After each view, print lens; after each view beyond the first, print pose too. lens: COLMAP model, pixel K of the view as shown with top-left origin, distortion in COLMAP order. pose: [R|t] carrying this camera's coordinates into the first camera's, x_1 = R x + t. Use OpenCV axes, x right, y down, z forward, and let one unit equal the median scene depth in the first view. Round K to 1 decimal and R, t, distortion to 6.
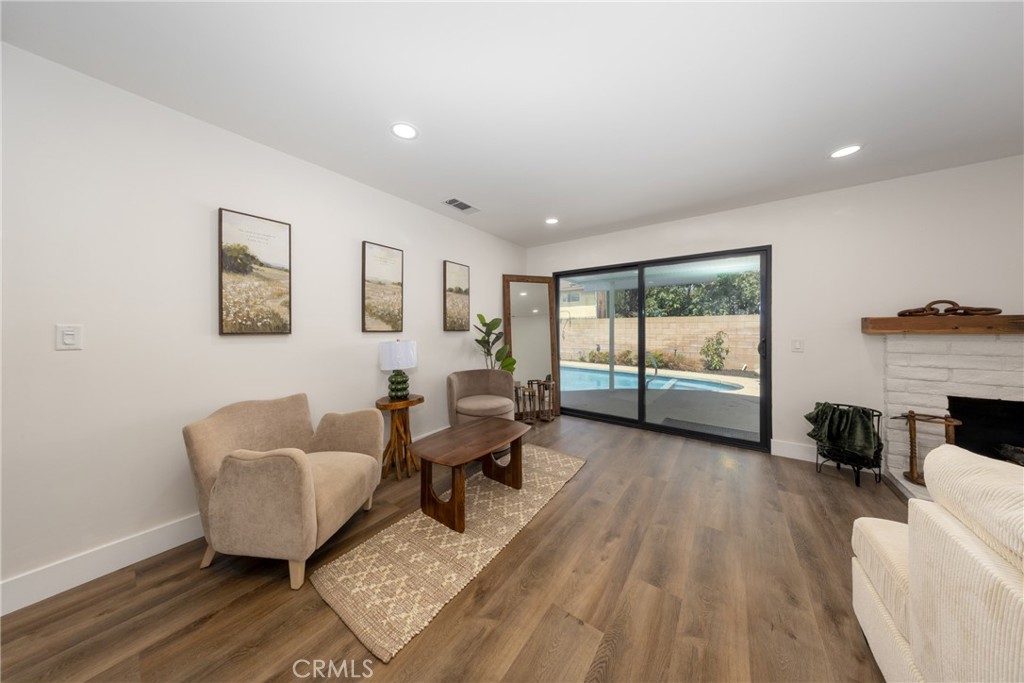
lens RADIAL K [[311.3, 0, 487.5], [0, 311.3, 329.9], [0, 0, 1]] dist [-0.000992, -0.000692]
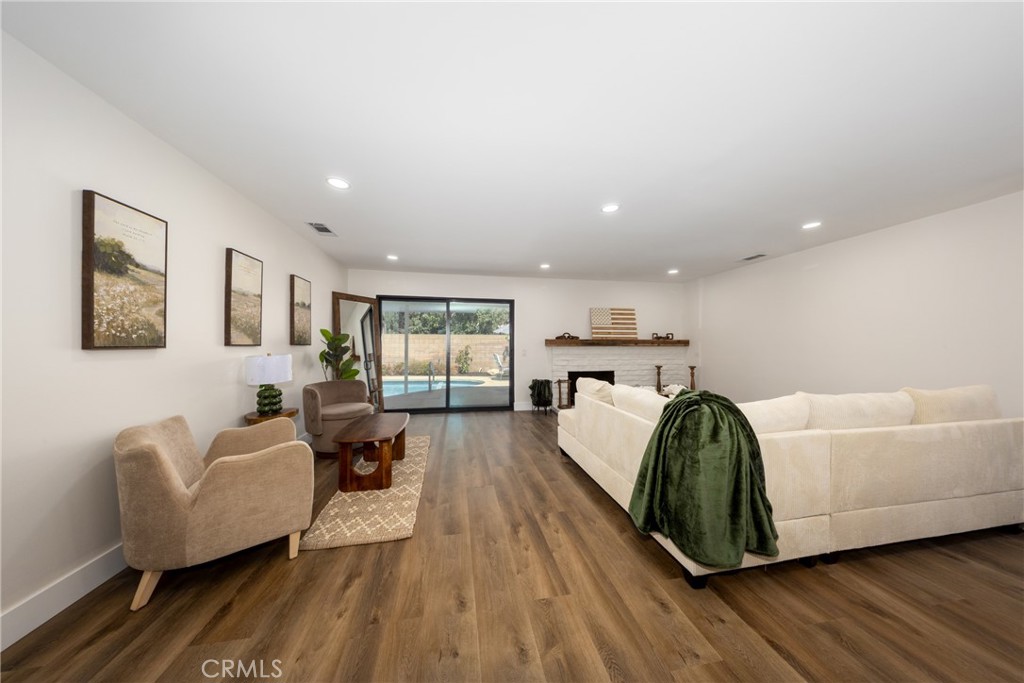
lens RADIAL K [[295.9, 0, 510.5], [0, 295.9, 342.7], [0, 0, 1]] dist [-0.002792, 0.000040]
pose [[0.673681, 0.006907, 0.738990, -0.550566], [-0.002298, 0.999971, -0.007251, 0.002073], [-0.739019, 0.003186, 0.673677, -0.243784]]
